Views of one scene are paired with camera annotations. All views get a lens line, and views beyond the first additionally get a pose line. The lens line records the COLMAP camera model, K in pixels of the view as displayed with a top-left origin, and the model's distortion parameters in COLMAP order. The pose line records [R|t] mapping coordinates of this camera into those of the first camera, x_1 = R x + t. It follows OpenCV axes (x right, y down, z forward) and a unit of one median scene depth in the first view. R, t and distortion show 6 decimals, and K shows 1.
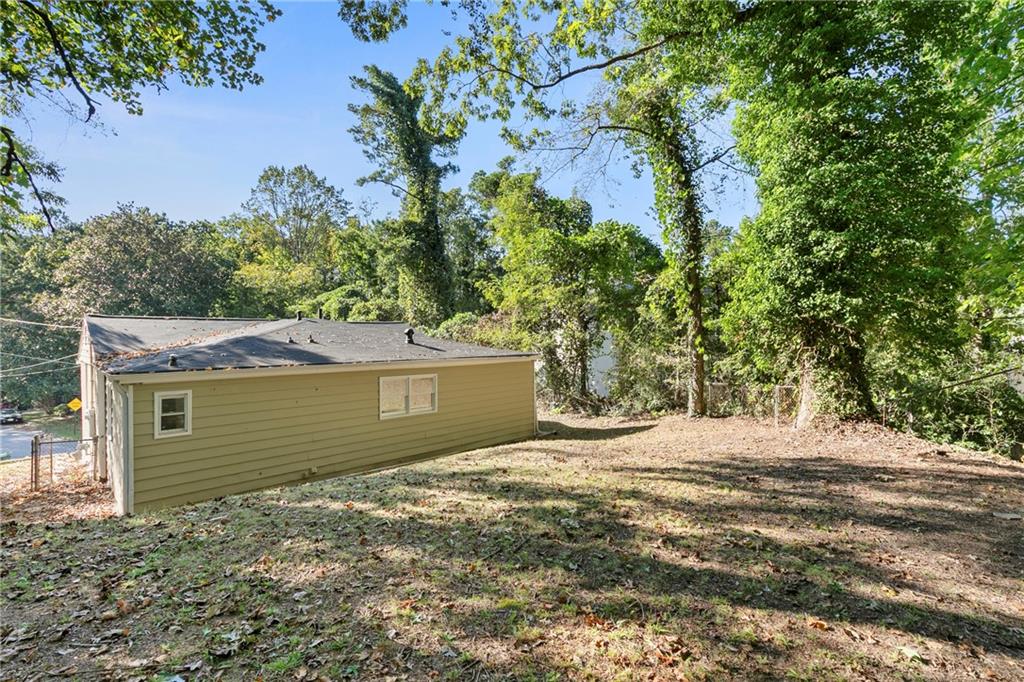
lens RADIAL K [[461.4, 0, 512.9], [0, 461.4, 340.8], [0, 0, 1]] dist [0.008385, -0.002605]
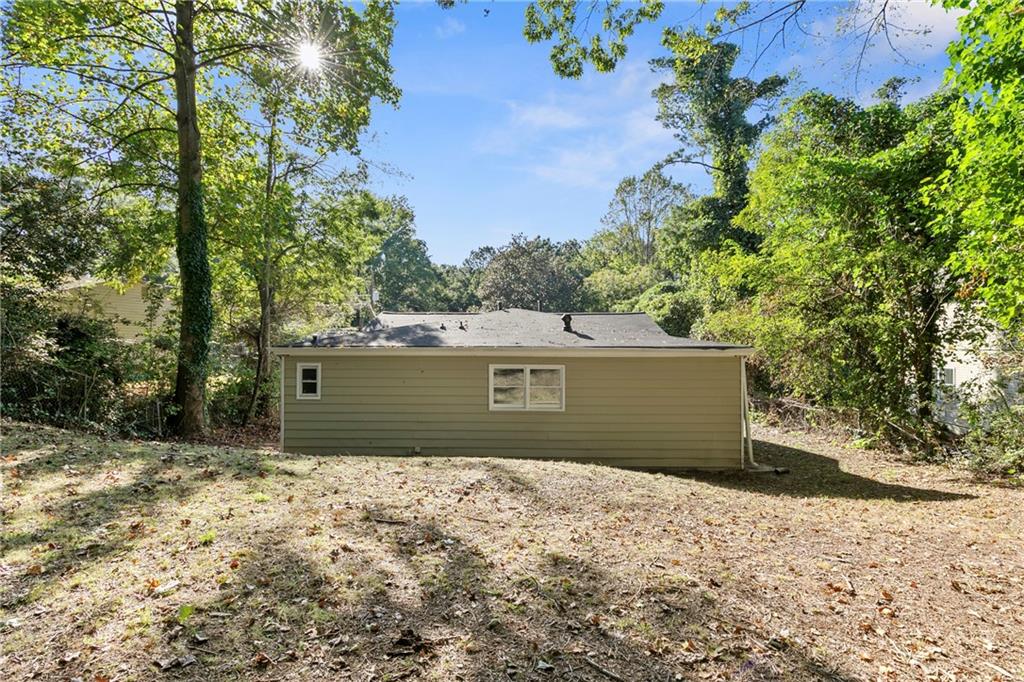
lens RADIAL K [[461.4, 0, 512.4], [0, 461.4, 338.2], [0, 0, 1]] dist [0.008385, -0.002605]
pose [[0.685967, 0.000092, -0.727633, 0.251476], [-0.010074, 0.999905, -0.009371, 0.021599], [0.727563, 0.013758, 0.685903, 0.243675]]
